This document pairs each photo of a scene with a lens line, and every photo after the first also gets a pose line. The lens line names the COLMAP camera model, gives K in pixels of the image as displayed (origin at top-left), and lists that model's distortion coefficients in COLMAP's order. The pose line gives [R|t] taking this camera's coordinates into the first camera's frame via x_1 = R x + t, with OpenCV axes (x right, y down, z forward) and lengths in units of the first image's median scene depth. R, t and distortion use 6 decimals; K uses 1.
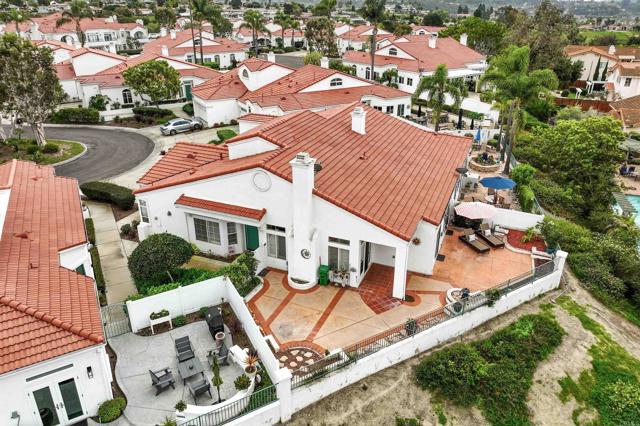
lens RADIAL K [[456.0, 0, 331.4], [0, 456.0, 198.1], [0, 0, 1]] dist [0.005320, 0.001285]
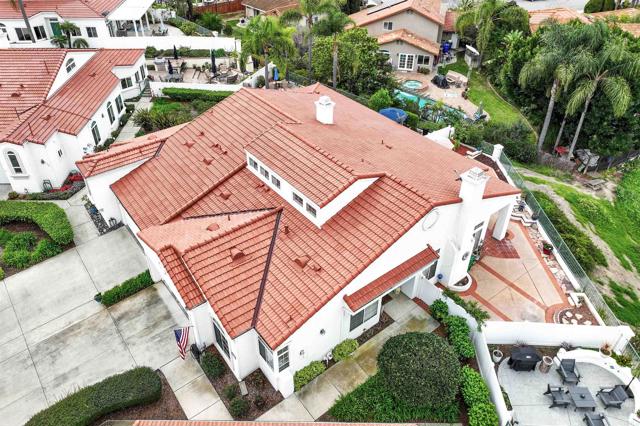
lens RADIAL K [[464.8, 0, 320.0], [0, 464.8, 183.2], [0, 0, 1]] dist [0.005554, 0.002576]
pose [[0.502175, -0.490701, 0.712063, -0.795015], [0.337123, 0.869356, 0.361343, -0.455870], [-0.796347, 0.058596, 0.601995, 0.560405]]
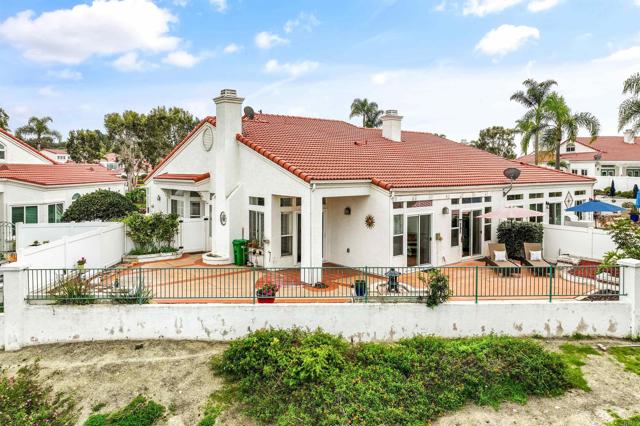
lens RADIAL K [[464.8, 0, 320.0], [0, 464.8, 183.2], [0, 0, 1]] dist [0.005554, 0.002576]
pose [[0.866449, 0.007780, -0.499205, 0.439643], [-0.193570, 0.926904, -0.321526, 0.262646], [0.460214, 0.375217, 0.804621, 0.368322]]
